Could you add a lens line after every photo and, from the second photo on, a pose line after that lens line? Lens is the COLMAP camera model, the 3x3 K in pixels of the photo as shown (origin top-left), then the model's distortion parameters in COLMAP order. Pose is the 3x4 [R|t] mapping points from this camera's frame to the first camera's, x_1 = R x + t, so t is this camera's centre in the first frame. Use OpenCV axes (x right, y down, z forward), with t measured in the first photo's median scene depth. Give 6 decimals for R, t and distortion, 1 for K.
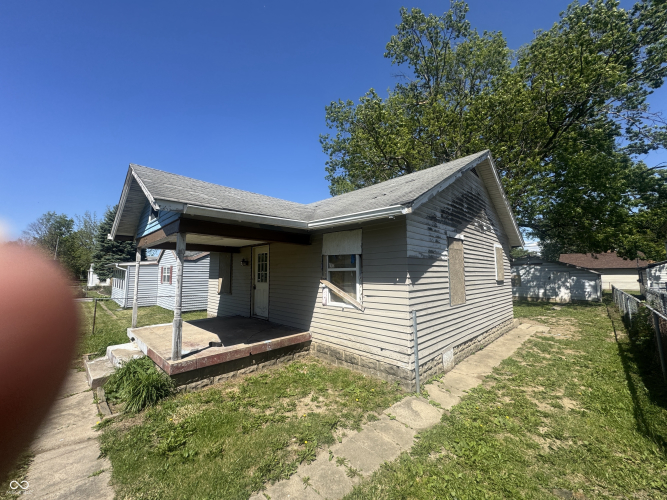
lens RADIAL K [[266.6, 0, 335.3], [0, 266.6, 248.9], [0, 0, 1]] dist [-0.002205, 0.000614]
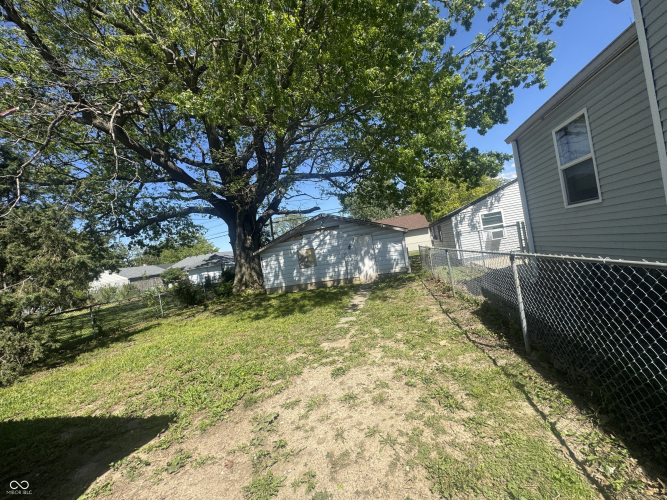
lens RADIAL K [[266.6, 0, 332.3], [0, 266.6, 249.1], [0, 0, 1]] dist [-0.002205, 0.000614]
pose [[0.840939, -0.139783, 0.522765, 0.424338], [0.103365, 0.989766, 0.098379, 0.044992], [-0.531166, -0.028695, 0.846781, 0.466279]]
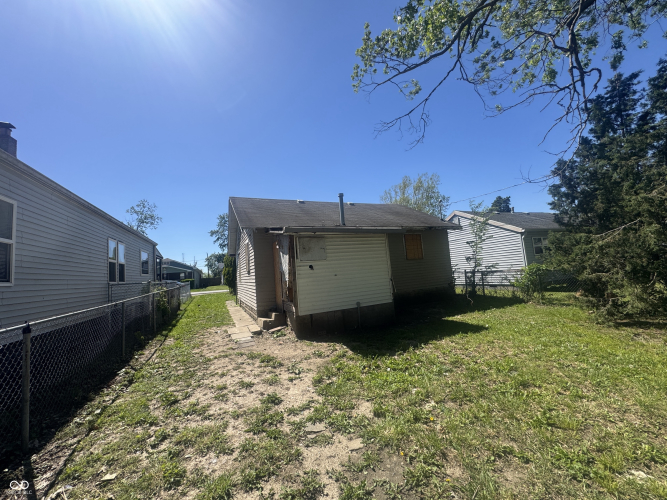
lens RADIAL K [[266.6, 0, 333.5], [0, 266.6, 248.6], [0, 0, 1]] dist [-0.002205, 0.000614]
pose [[-0.374659, -0.064400, -0.924924, 0.673139], [0.177863, 0.974064, -0.139868, 0.084204], [0.909943, -0.216913, -0.353487, 0.745971]]
